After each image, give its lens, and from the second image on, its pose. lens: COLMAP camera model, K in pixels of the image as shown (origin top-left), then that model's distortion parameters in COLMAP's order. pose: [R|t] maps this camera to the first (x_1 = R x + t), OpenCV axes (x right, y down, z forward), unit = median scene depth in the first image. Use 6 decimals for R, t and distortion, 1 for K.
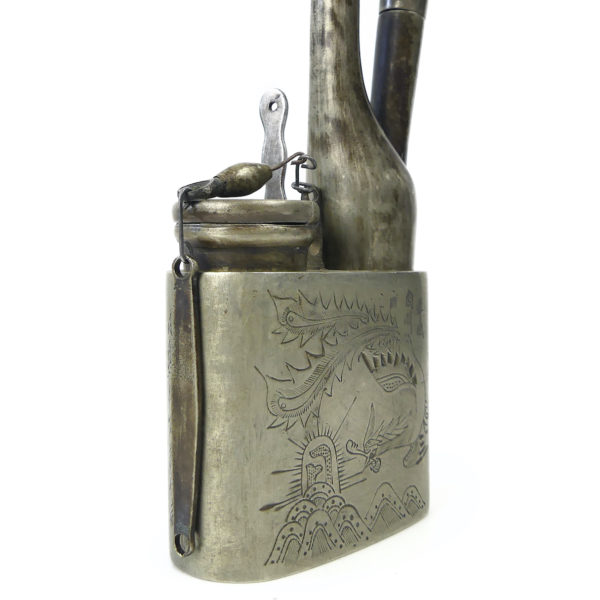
lens RADIAL K [[708.8, 0, 300.0], [0, 708.8, 300.0], [0, 0, 1]] dist [-0.010613, -0.016854]
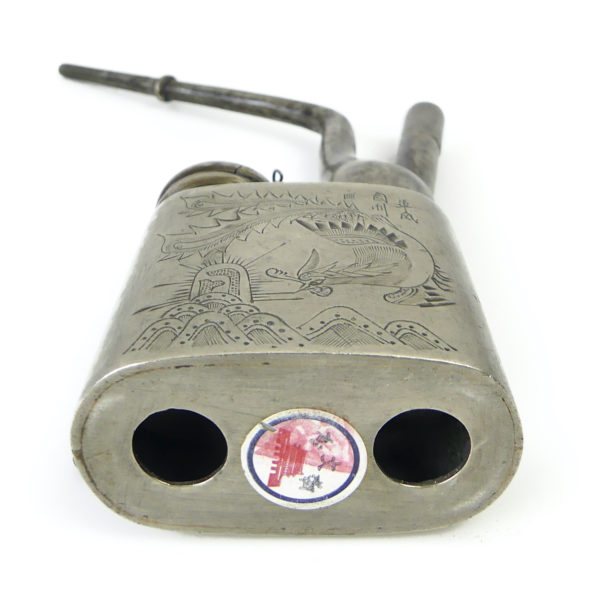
lens RADIAL K [[765.7, 0, 280.0], [0, 765.7, 300.0], [0, 0, 1]] dist [0.011266, 0.001456]
pose [[0.725960, -0.559187, -0.400365, 0.414277], [-0.068171, 0.520772, -0.850969, 0.979050], [0.684350, 0.645063, 0.339940, 0.745159]]
